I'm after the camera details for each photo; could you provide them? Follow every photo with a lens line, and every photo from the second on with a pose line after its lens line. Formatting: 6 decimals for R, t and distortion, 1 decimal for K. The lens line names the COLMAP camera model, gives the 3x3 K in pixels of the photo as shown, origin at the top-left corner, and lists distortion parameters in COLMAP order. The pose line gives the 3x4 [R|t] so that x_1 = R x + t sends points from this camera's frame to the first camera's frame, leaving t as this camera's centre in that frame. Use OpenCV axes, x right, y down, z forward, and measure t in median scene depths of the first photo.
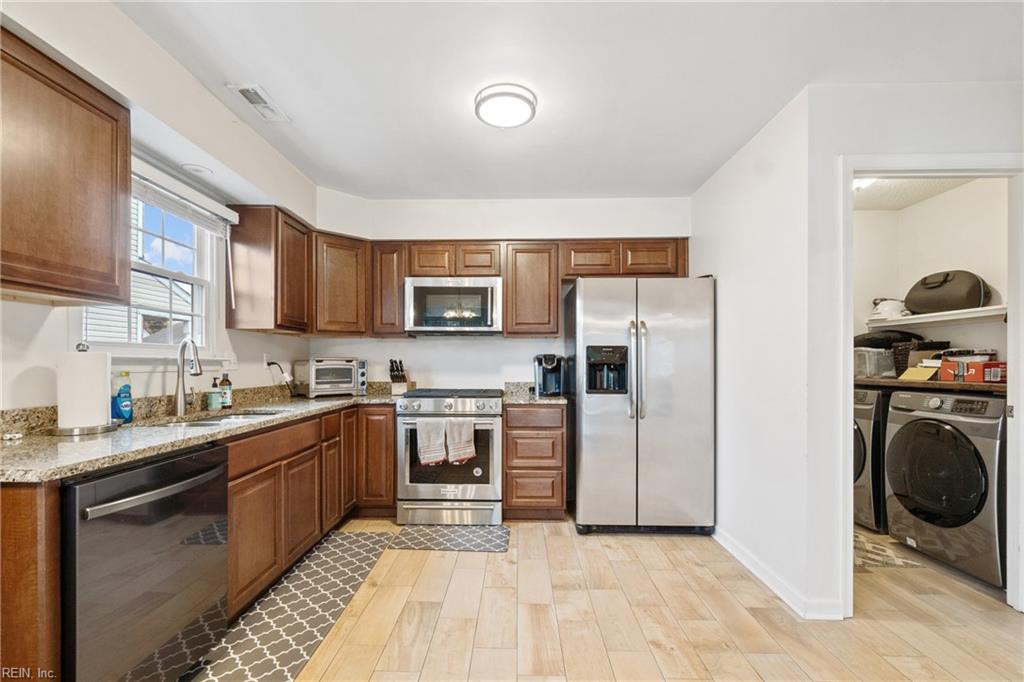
lens RADIAL K [[441.7, 0, 499.9], [0, 441.7, 363.9], [0, 0, 1]] dist [-0.004704, -0.000606]
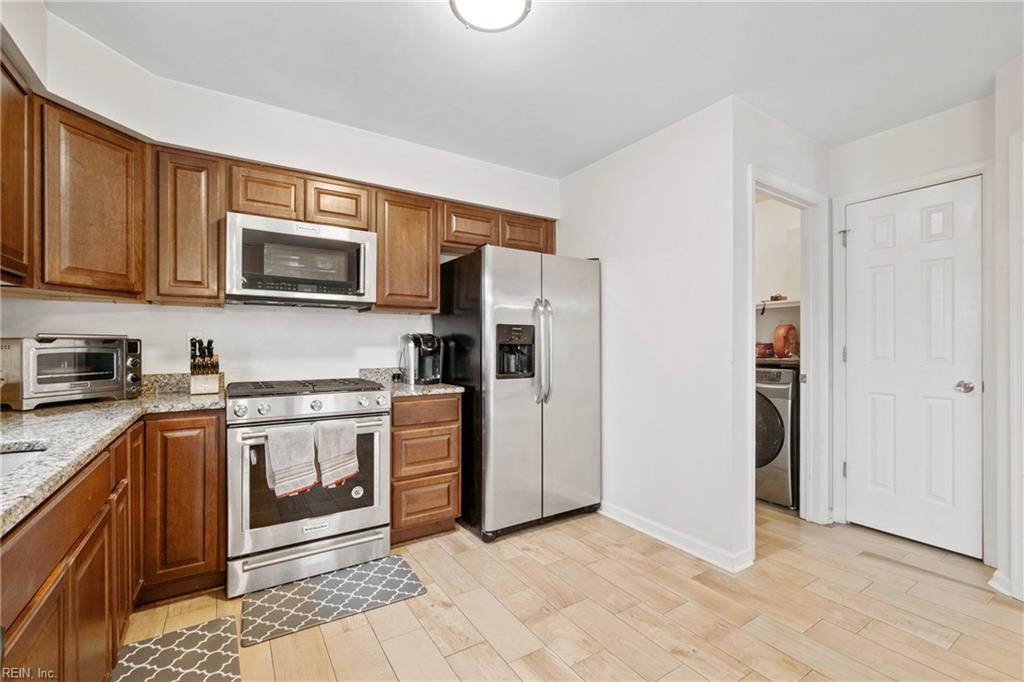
lens RADIAL K [[441.7, 0, 503.7], [0, 441.7, 341.7], [0, 0, 1]] dist [-0.004704, -0.000606]
pose [[0.824527, 0.002225, 0.565818, -0.274261], [0.001601, 0.999979, -0.006267, -0.000675], [-0.565820, 0.006073, 0.824506, 0.264877]]
